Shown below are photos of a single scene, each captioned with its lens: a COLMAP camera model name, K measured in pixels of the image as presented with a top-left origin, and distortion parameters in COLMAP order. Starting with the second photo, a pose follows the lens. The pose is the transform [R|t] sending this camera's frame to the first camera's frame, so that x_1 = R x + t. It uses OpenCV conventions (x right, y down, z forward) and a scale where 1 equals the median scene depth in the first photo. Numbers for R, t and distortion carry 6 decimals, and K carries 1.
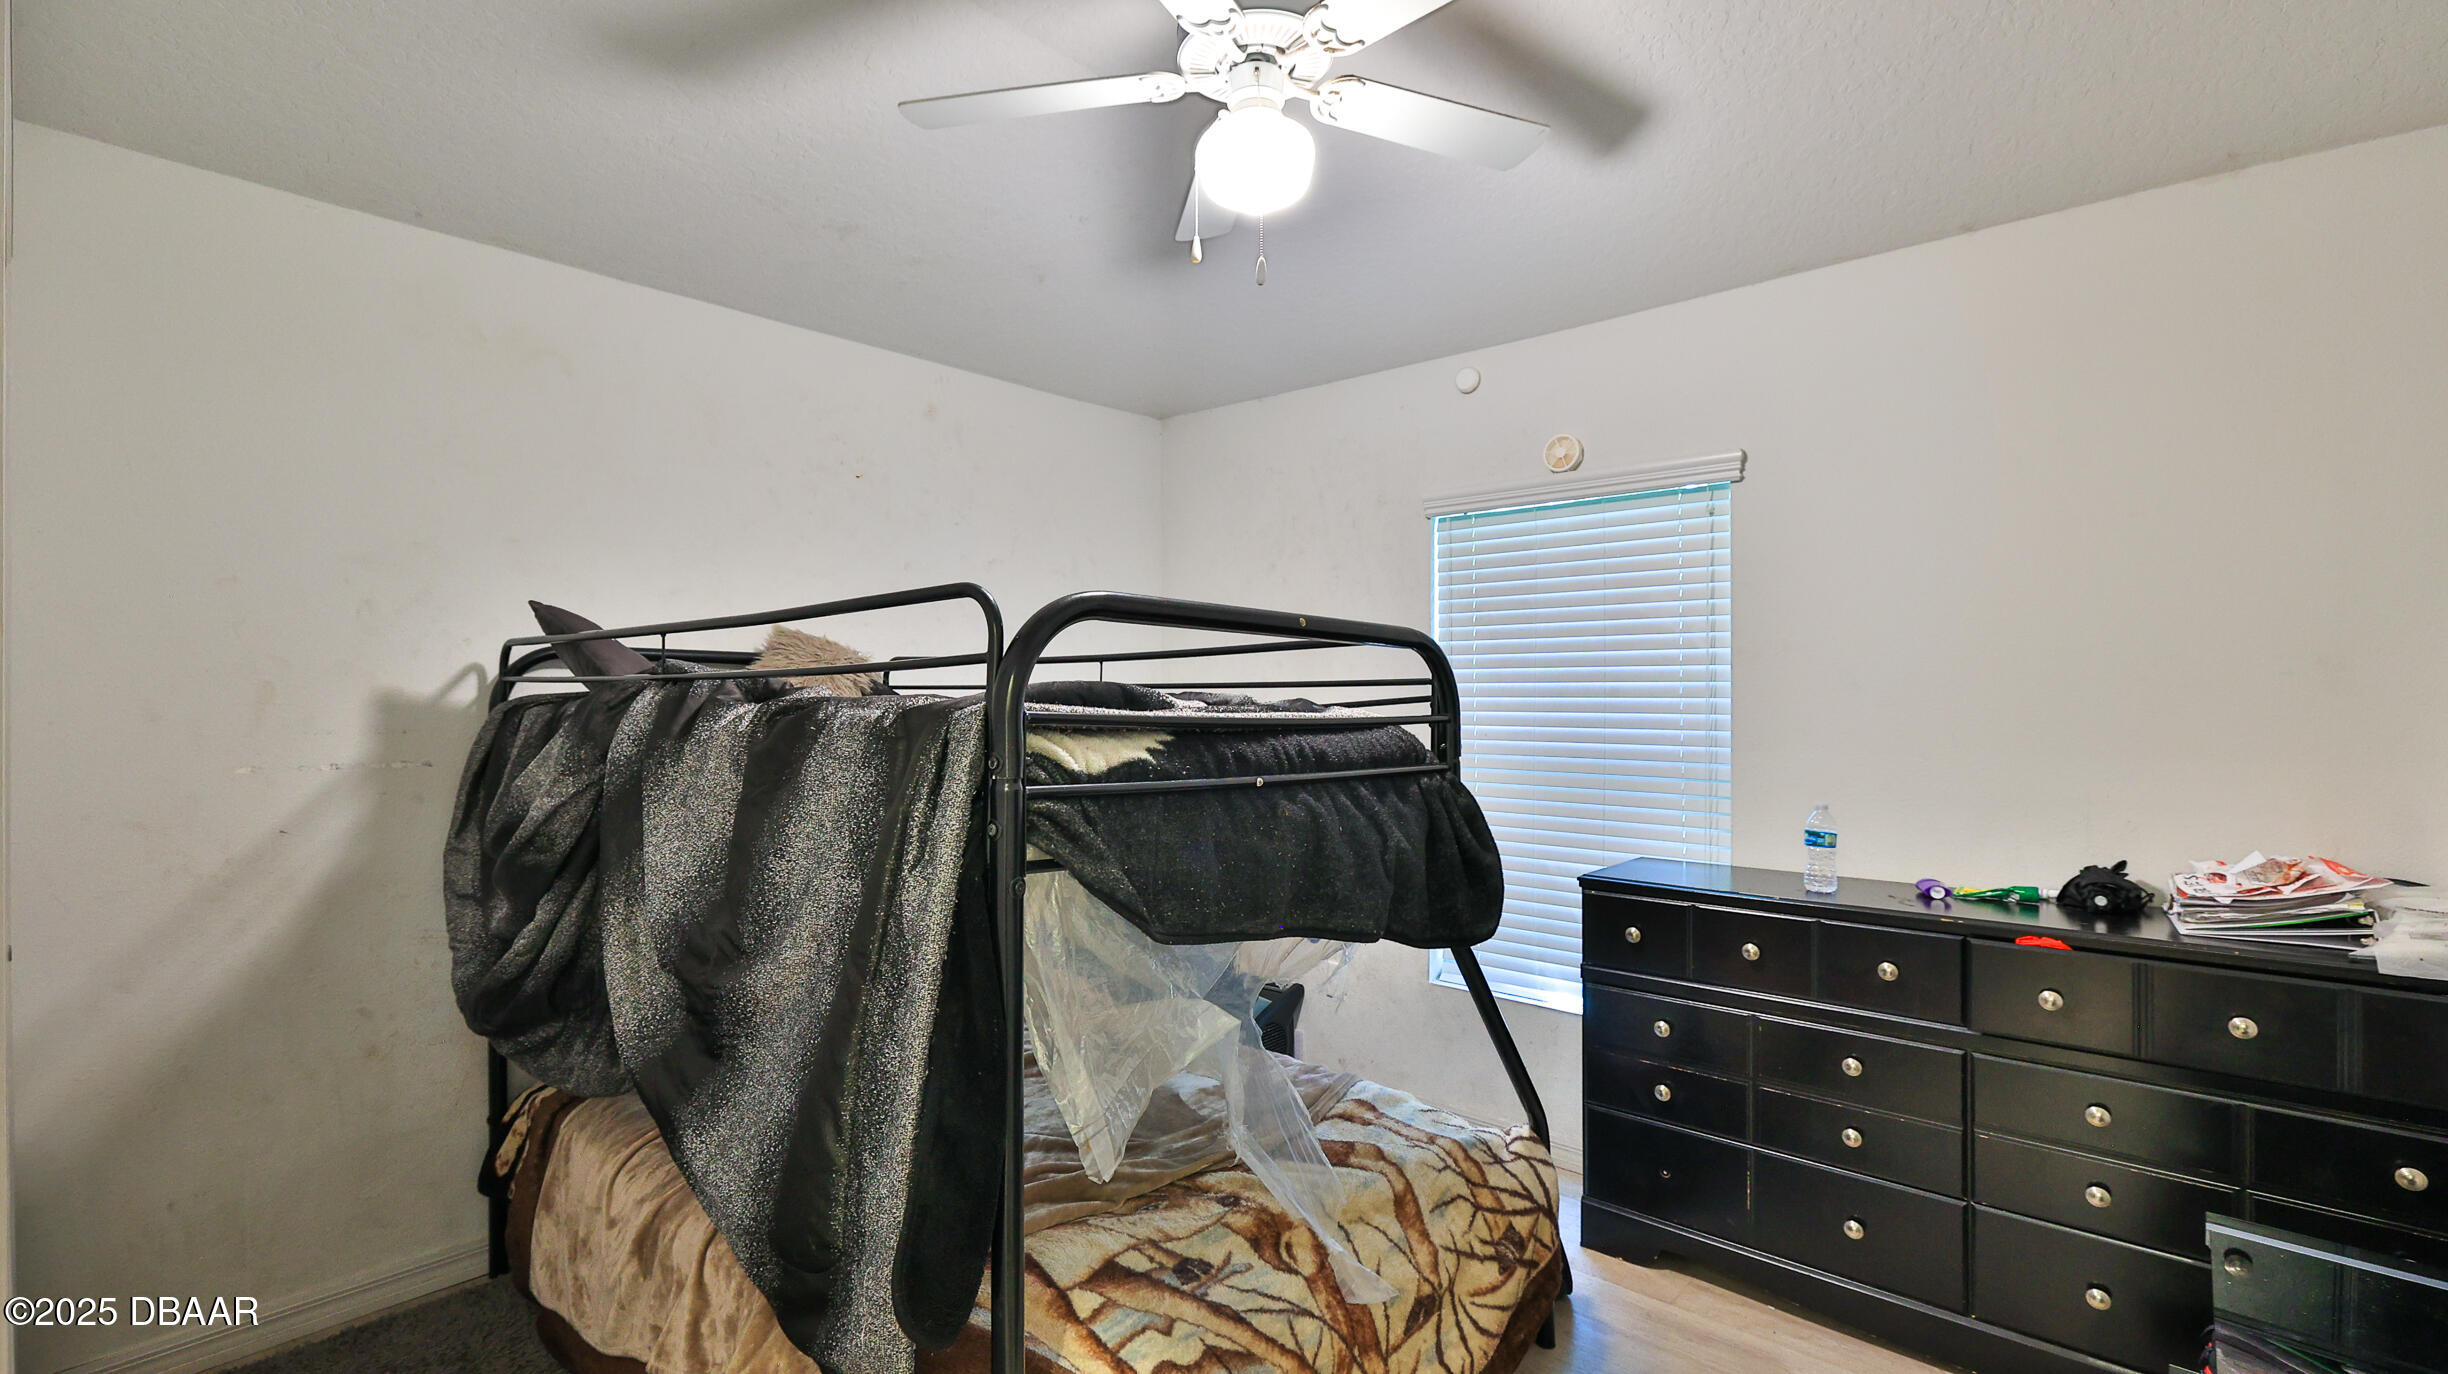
lens RADIAL K [[1083.1, 0, 1226.4], [0, 1083.1, 689.4], [0, 0, 1]] dist [0.000329, 0.000363]
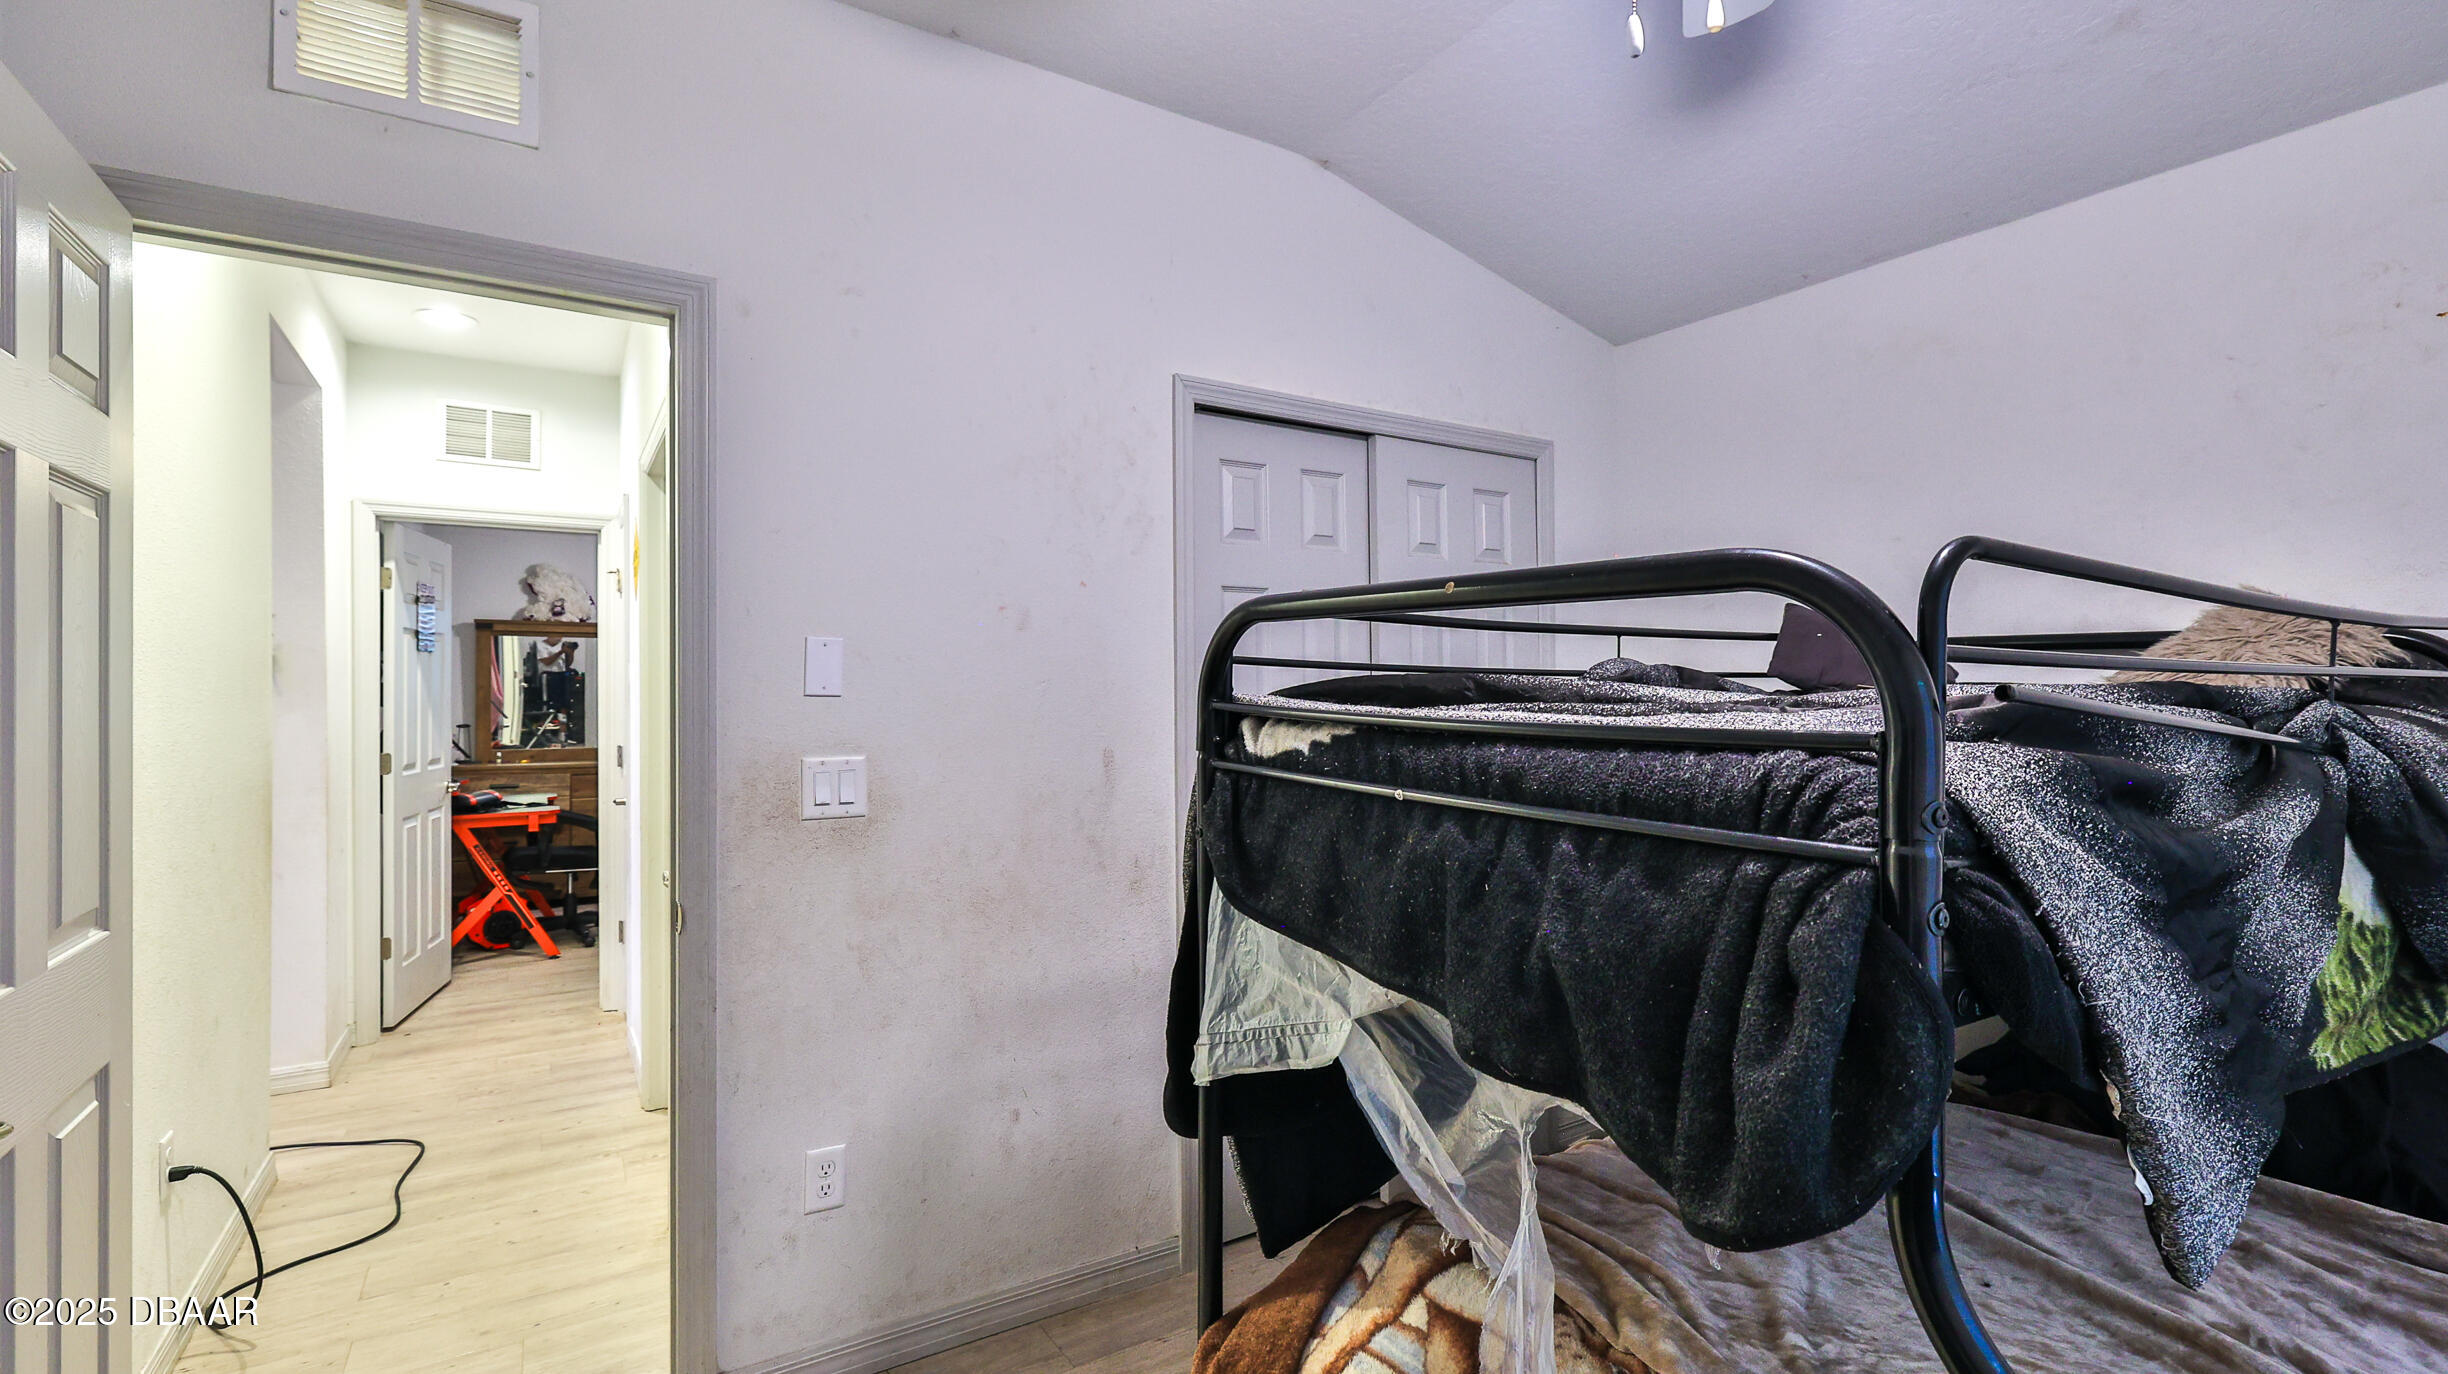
lens RADIAL K [[1083.1, 0, 1204.1], [0, 1083.1, 704.5], [0, 0, 1]] dist [0.000329, 0.000363]
pose [[-0.269077, 0.010591, -0.963060, 0.842775], [0.000968, 0.999942, 0.010726, 0.008597], [0.963118, 0.001954, -0.269072, 1.068436]]
